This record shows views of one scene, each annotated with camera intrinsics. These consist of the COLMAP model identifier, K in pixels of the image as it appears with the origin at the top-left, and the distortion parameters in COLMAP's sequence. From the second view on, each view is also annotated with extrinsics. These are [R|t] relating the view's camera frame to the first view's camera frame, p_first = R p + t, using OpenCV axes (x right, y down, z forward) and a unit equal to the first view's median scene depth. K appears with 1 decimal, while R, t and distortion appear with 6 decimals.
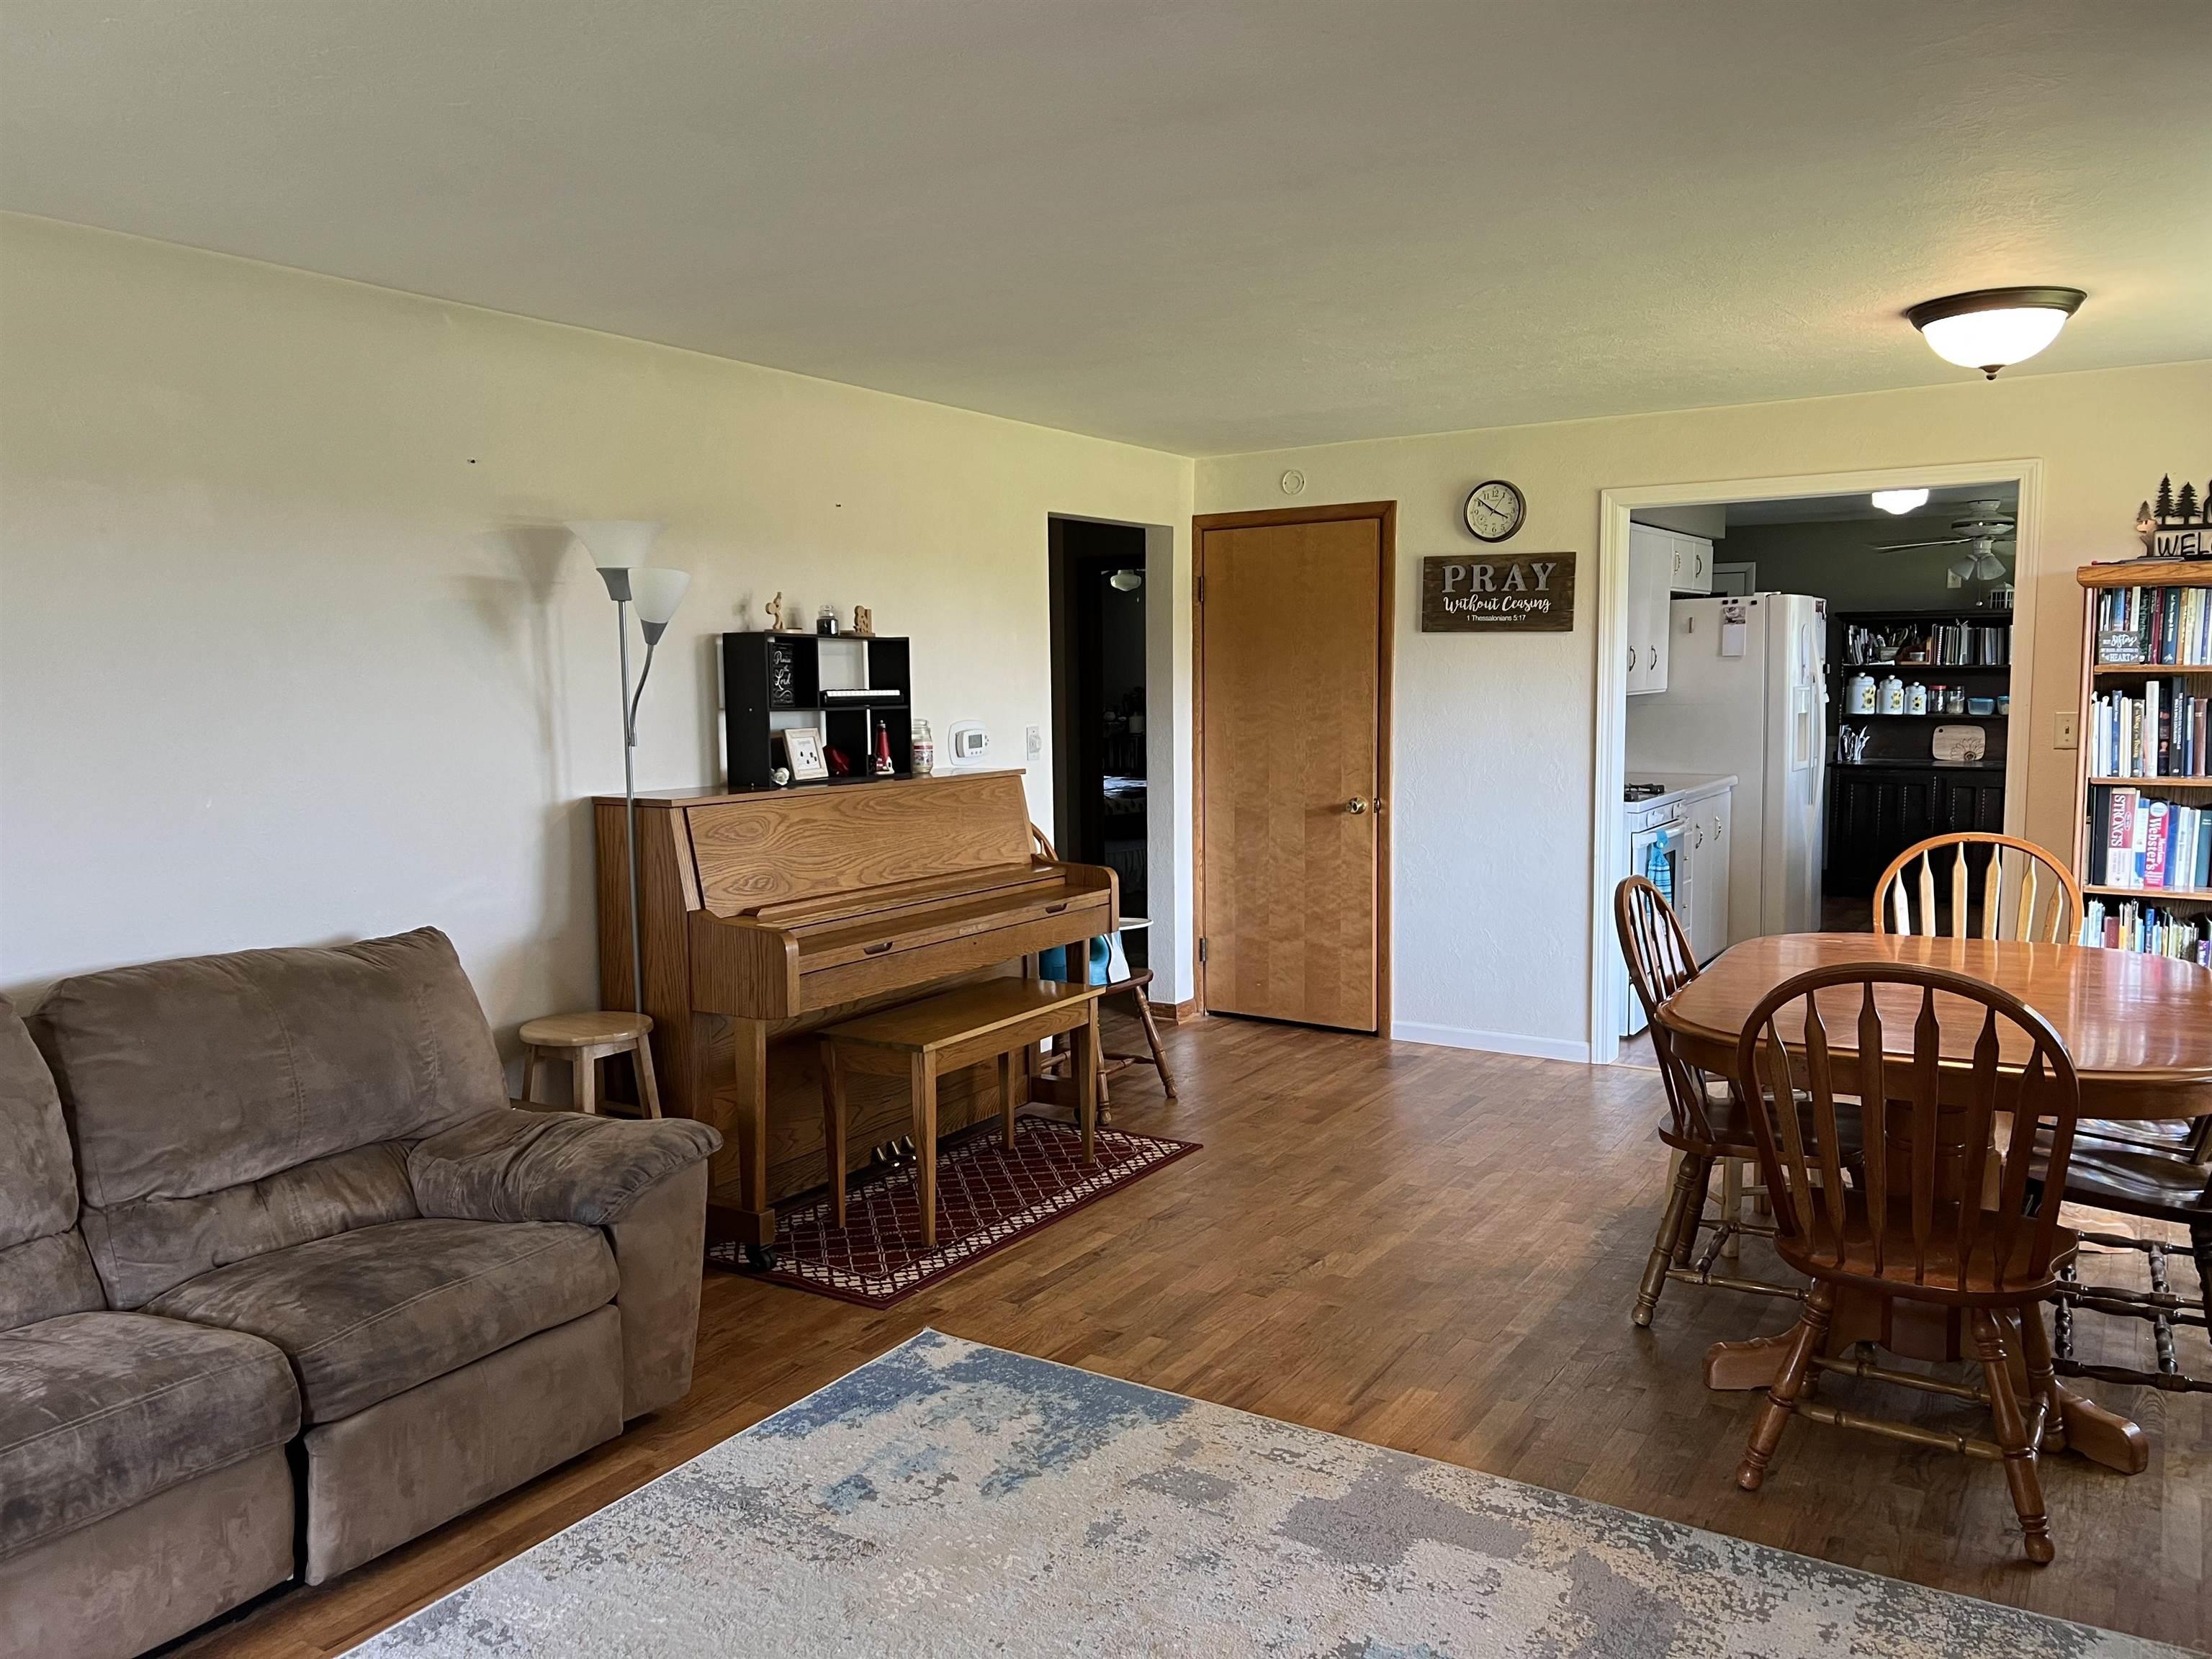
lens RADIAL K [[1678.0, 0, 1108.7], [0, 1678.0, 831.8], [0, 0, 1]] dist [0.073581, -0.077653]
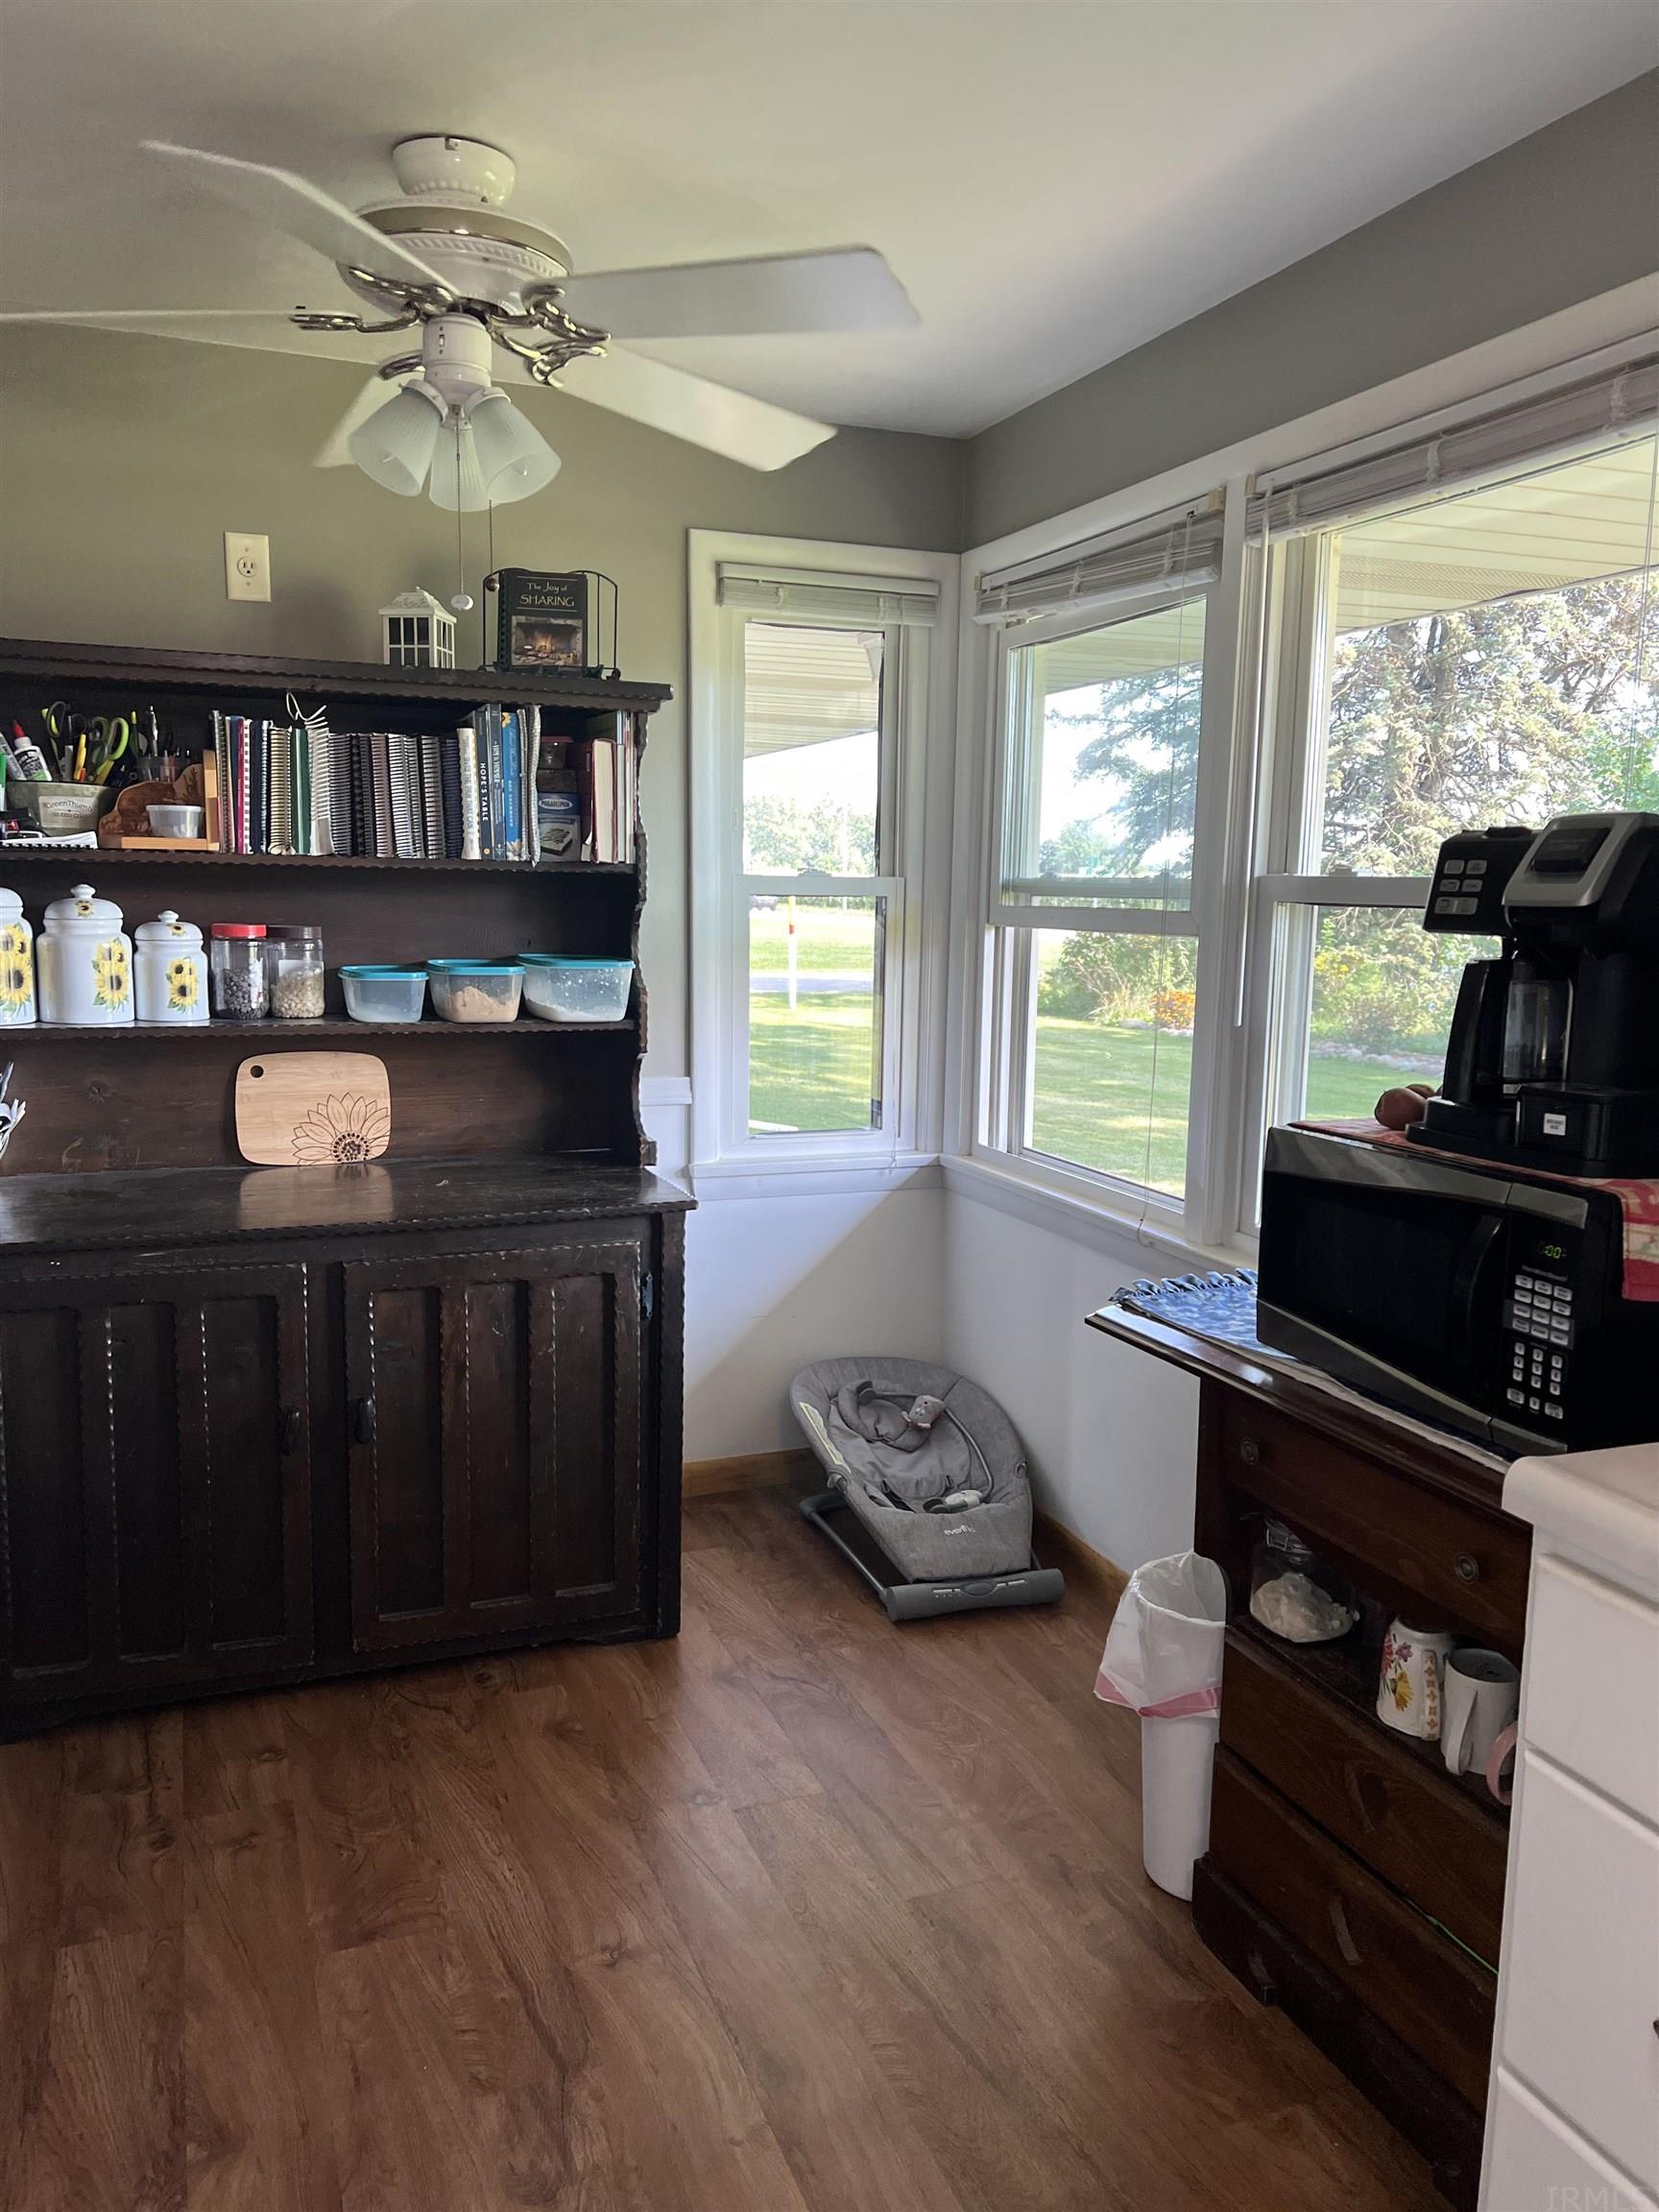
lens RADIAL K [[1678.0, 0, 839.7], [0, 1678.0, 1121.8], [0, 0, 1]] dist [0.073581, -0.077653]
pose [[0.588132, -0.103298, 0.802141, 0.312640], [0.057446, 0.994640, 0.085968, -0.071952], [-0.806722, -0.004481, 0.590914, 0.750172]]
